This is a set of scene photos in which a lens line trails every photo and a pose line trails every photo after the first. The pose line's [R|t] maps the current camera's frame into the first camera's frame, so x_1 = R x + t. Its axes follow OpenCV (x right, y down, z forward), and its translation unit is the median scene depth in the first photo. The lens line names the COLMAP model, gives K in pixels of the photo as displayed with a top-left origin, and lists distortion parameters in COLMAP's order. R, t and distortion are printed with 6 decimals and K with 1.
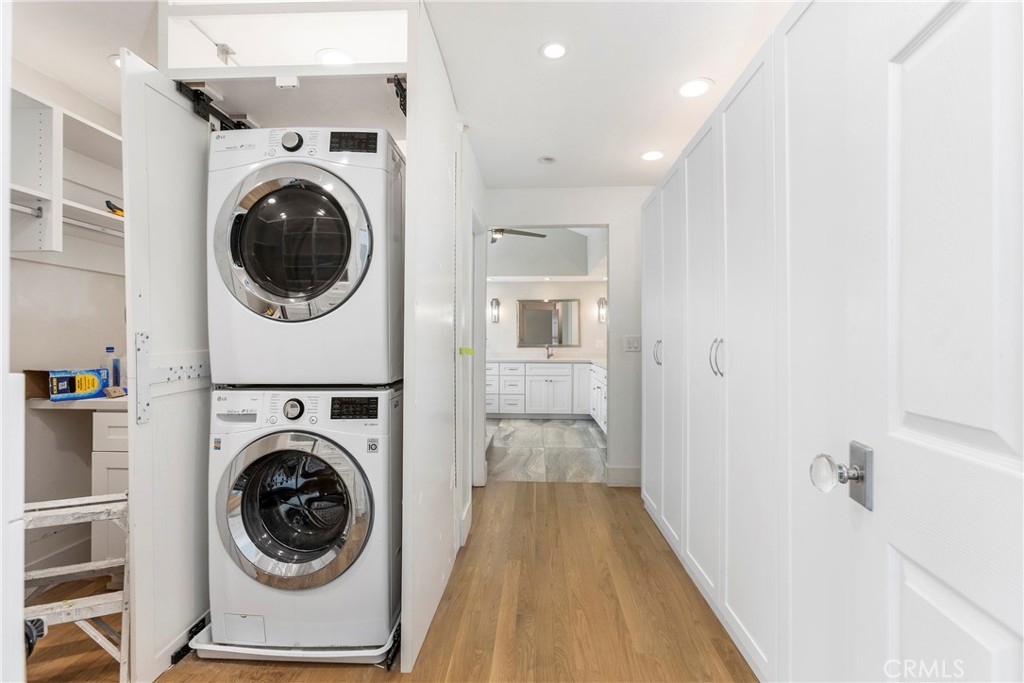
lens RADIAL K [[463.2, 0, 512.9], [0, 463.2, 342.7], [0, 0, 1]] dist [-0.013091, 0.002077]
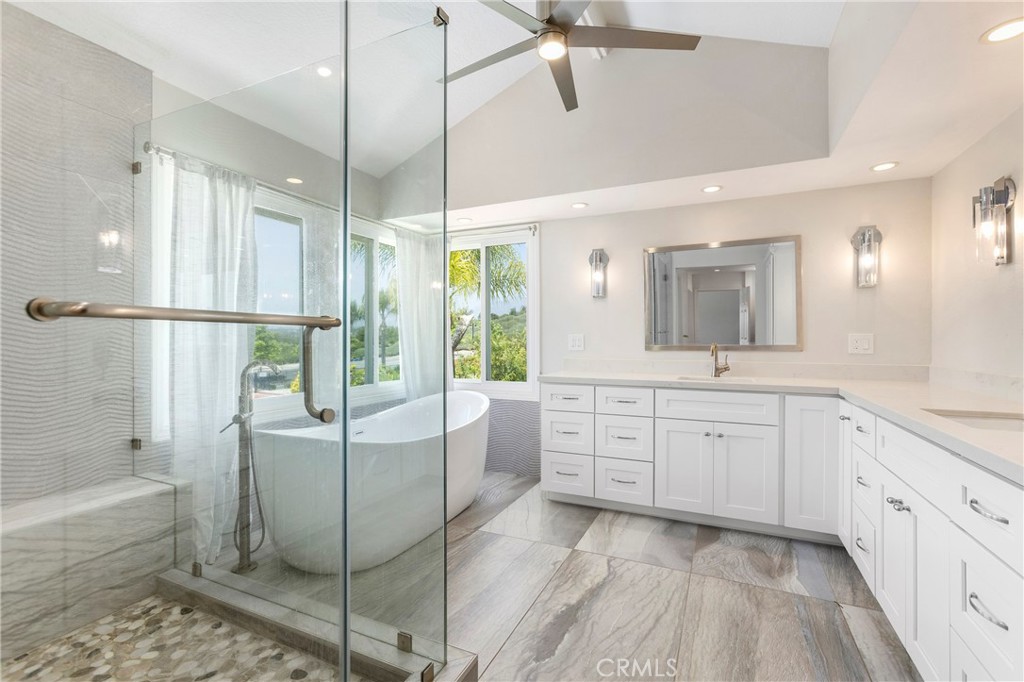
lens RADIAL K [[463.2, 0, 511.6], [0, 463.2, 339.1], [0, 0, 1]] dist [-0.013091, 0.002077]
pose [[0.926269, -0.000757, -0.376861, 0.061588], [-0.002700, 0.999959, -0.008645, 0.002993], [0.376853, 0.009025, 0.926229, 0.530241]]
